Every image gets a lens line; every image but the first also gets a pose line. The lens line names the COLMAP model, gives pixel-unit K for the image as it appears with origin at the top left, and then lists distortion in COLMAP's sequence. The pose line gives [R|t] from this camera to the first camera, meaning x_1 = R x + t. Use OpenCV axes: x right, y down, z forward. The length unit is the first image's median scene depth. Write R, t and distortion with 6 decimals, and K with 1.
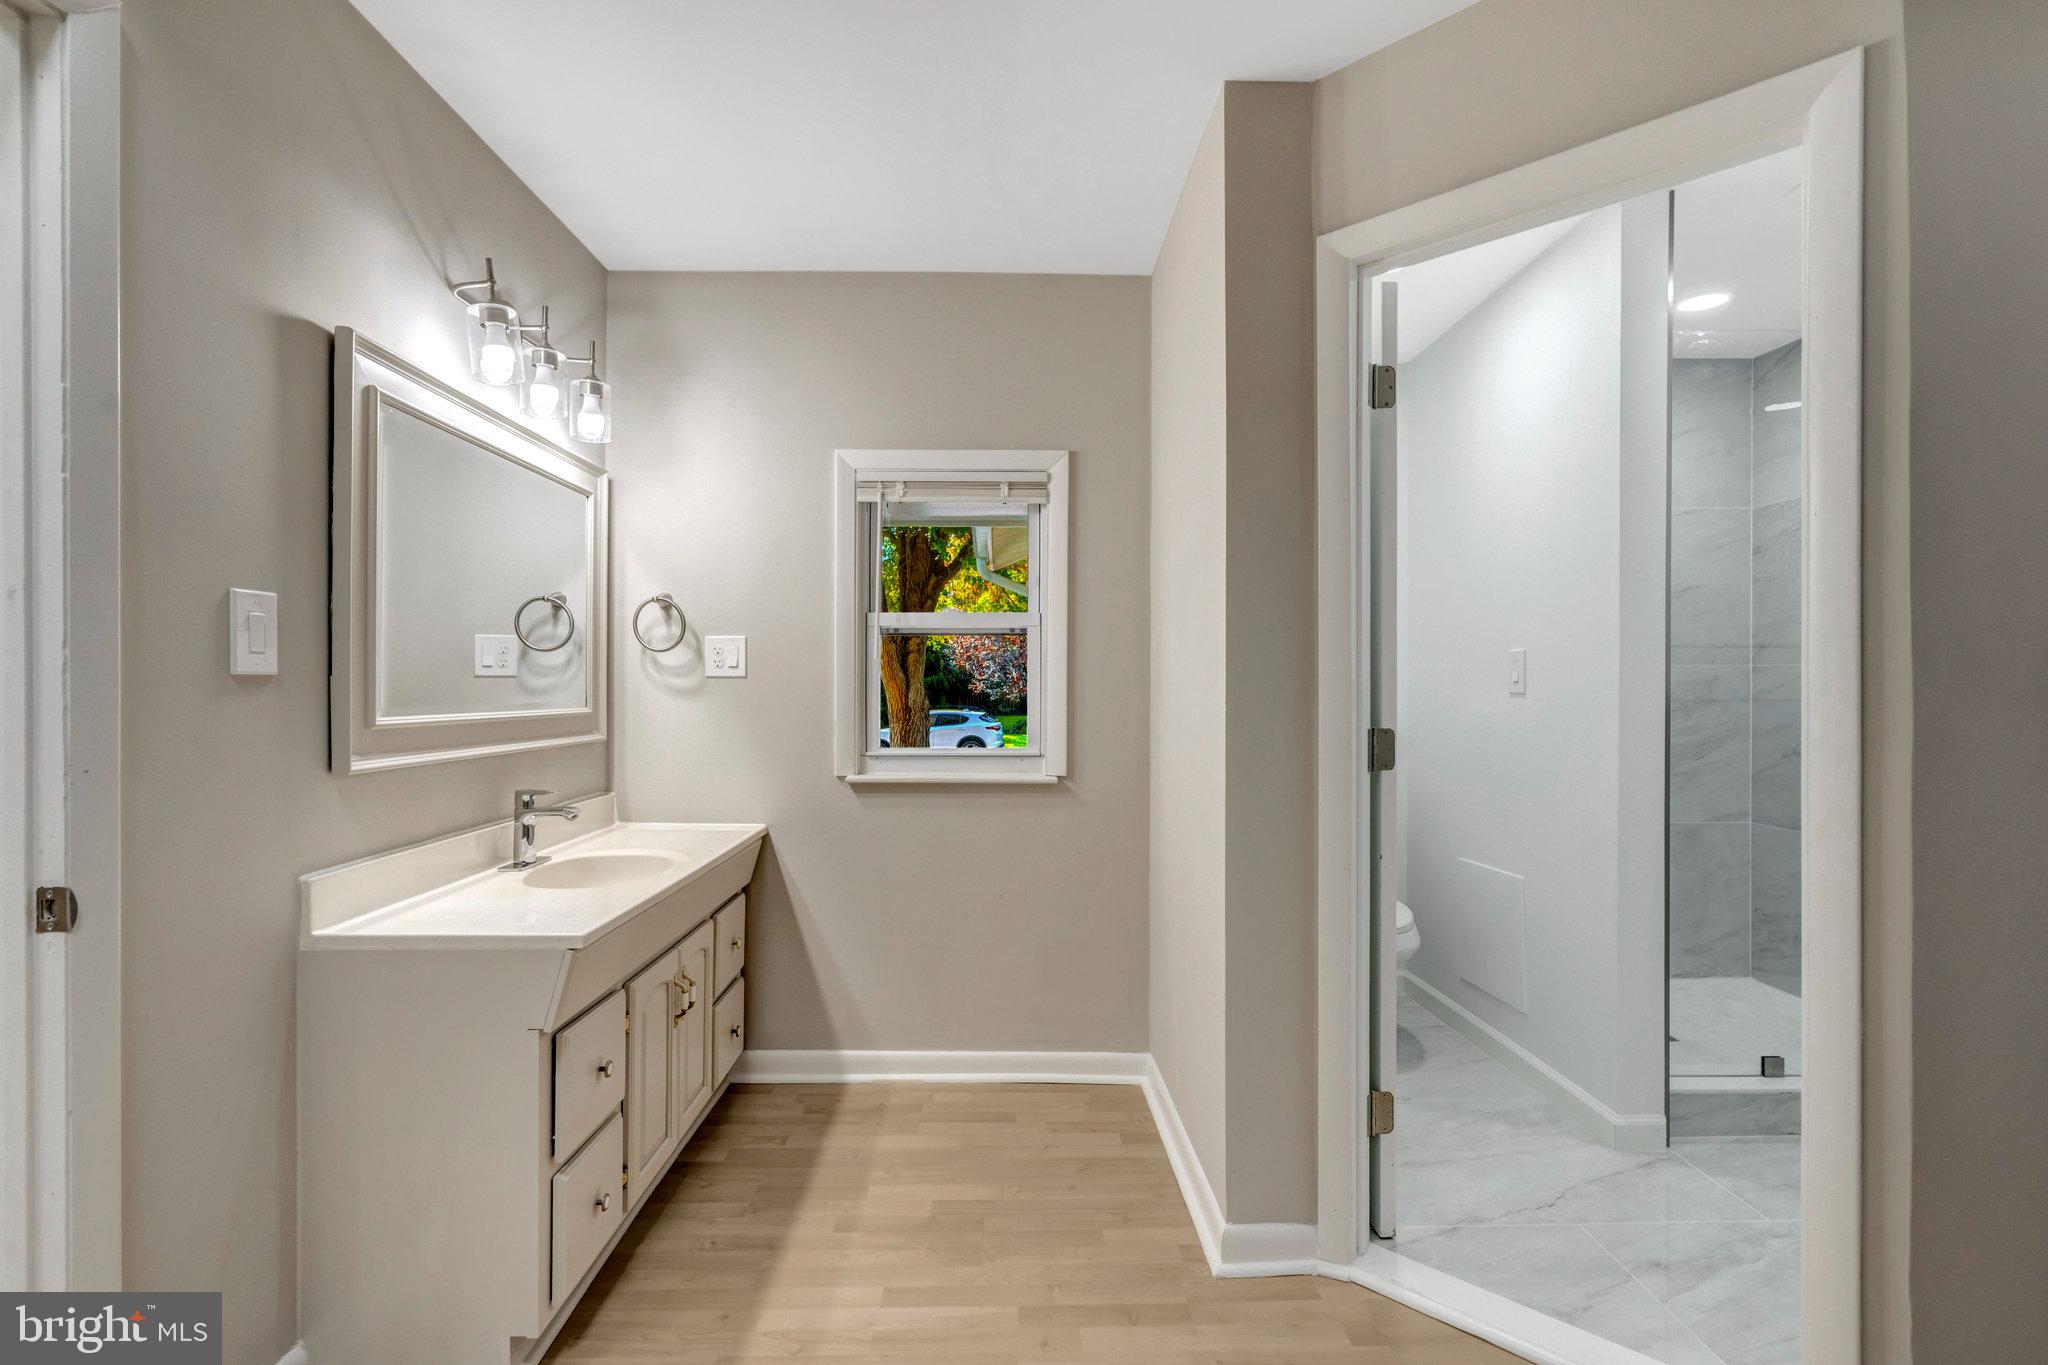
lens RADIAL K [[943.5, 0, 1021.0], [0, 943.5, 685.0], [0, 0, 1]] dist [-0.001613, 0.000338]
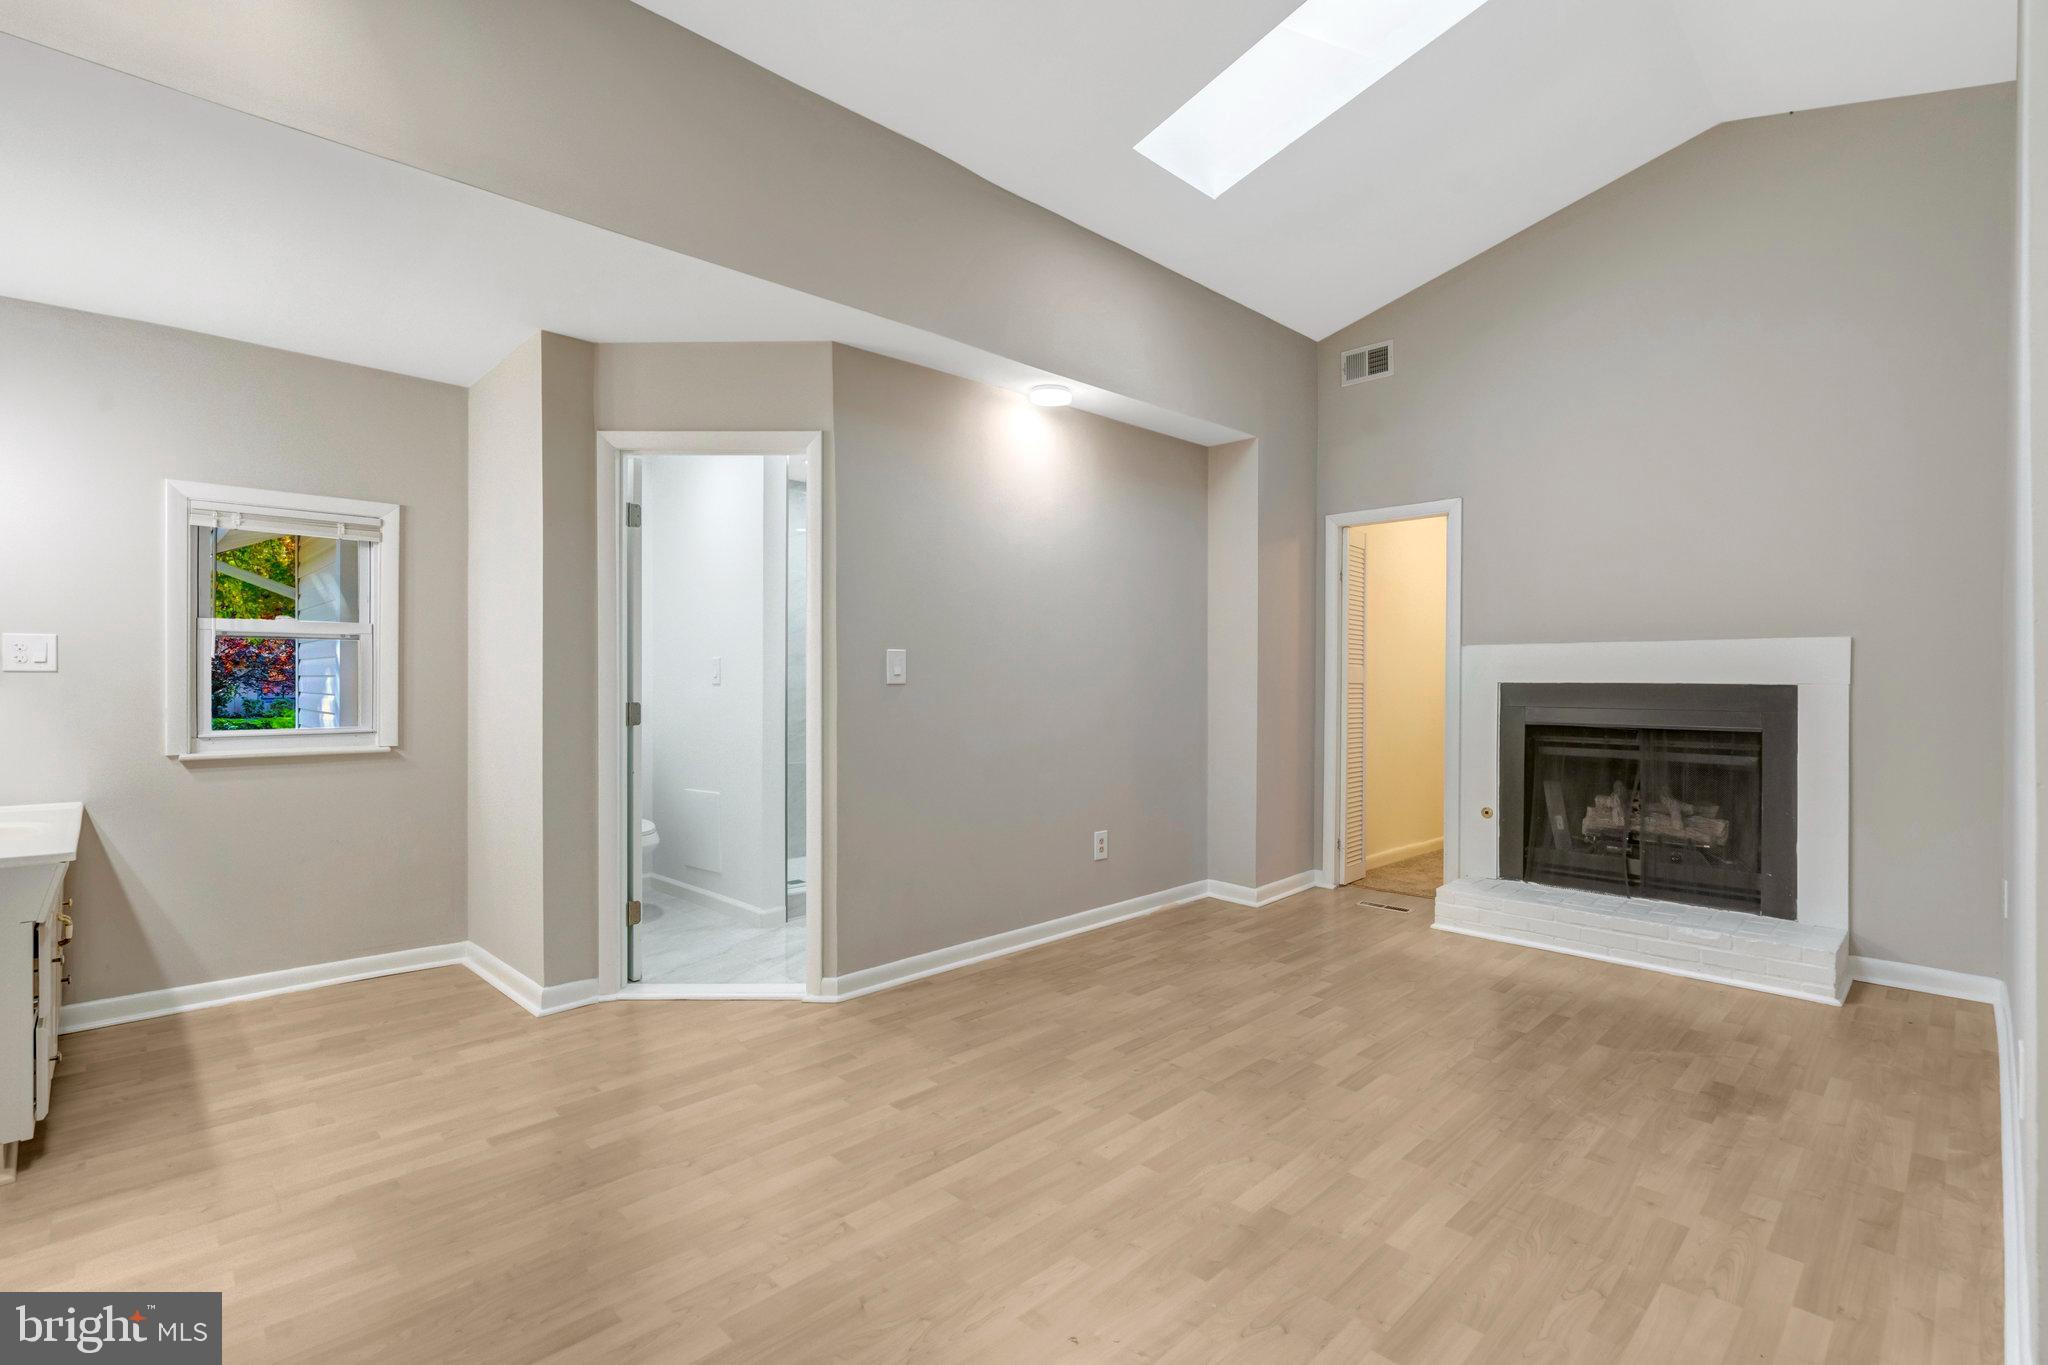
lens RADIAL K [[943.5, 0, 1021.7], [0, 943.5, 684.5], [0, 0, 1]] dist [-0.001613, 0.000338]
pose [[0.729701, -0.002602, 0.683761, -0.258668], [0.000063, 0.999993, 0.003738, 0.003783], [-0.683766, -0.002684, 0.729696, -0.688427]]
